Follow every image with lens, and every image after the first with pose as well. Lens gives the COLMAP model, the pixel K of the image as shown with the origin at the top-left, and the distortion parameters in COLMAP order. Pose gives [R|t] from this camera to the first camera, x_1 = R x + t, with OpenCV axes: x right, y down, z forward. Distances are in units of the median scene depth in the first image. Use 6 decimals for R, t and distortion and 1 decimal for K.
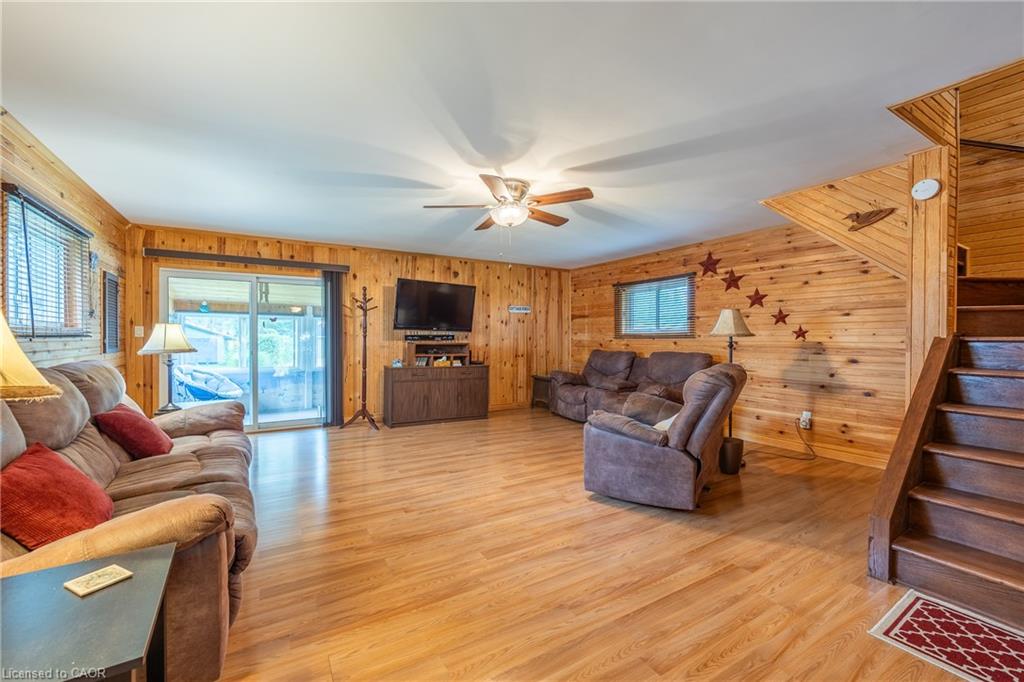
lens RADIAL K [[401.1, 0, 522.1], [0, 401.1, 338.8], [0, 0, 1]] dist [-0.001568, -0.000325]
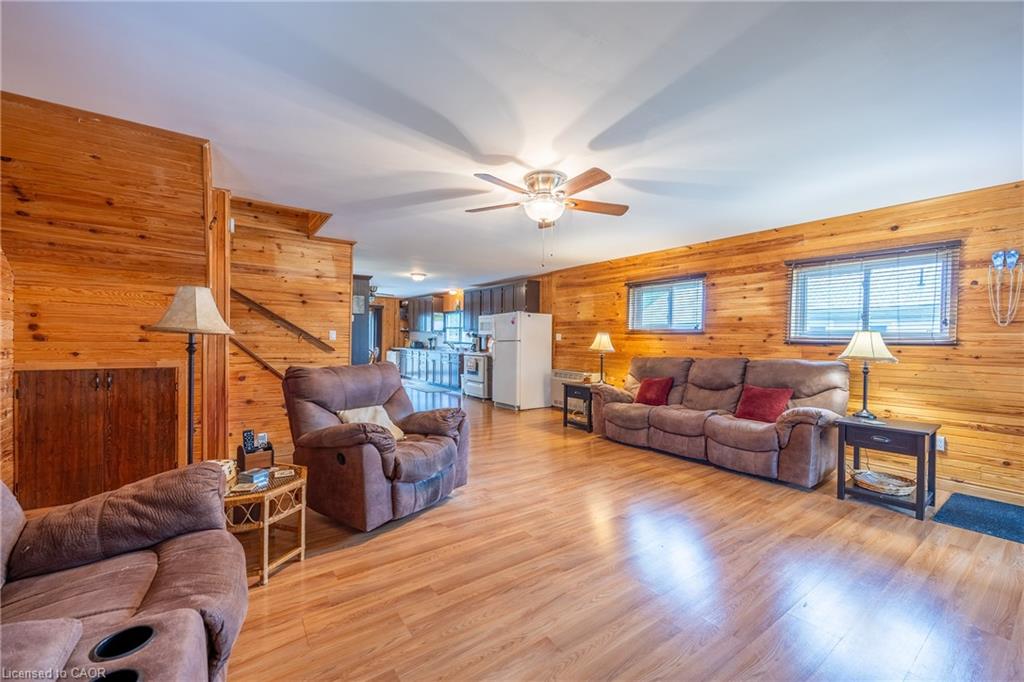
lens RADIAL K [[401.1, 0, 522.1], [0, 401.1, 338.8], [0, 0, 1]] dist [-0.001568, -0.000325]
pose [[-0.997332, -0.003754, -0.072900, 0.063126], [-0.003857, 0.999992, 0.001280, -0.014962], [0.072894, 0.001558, -0.997338, 1.497732]]
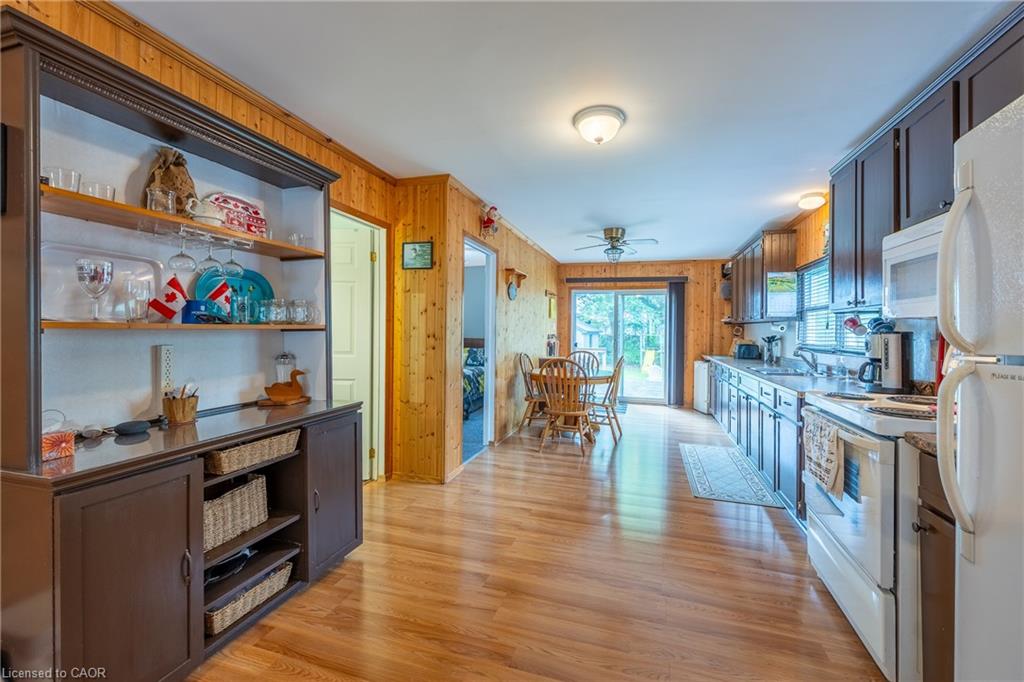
lens RADIAL K [[401.1, 0, 522.1], [0, 401.1, 338.8], [0, 0, 1]] dist [-0.001568, -0.000325]
pose [[-0.625718, -0.005336, 0.780031, 0.055144], [0.000057, 0.999976, 0.006886, -0.015116], [-0.780050, 0.004353, -0.625703, 1.102864]]
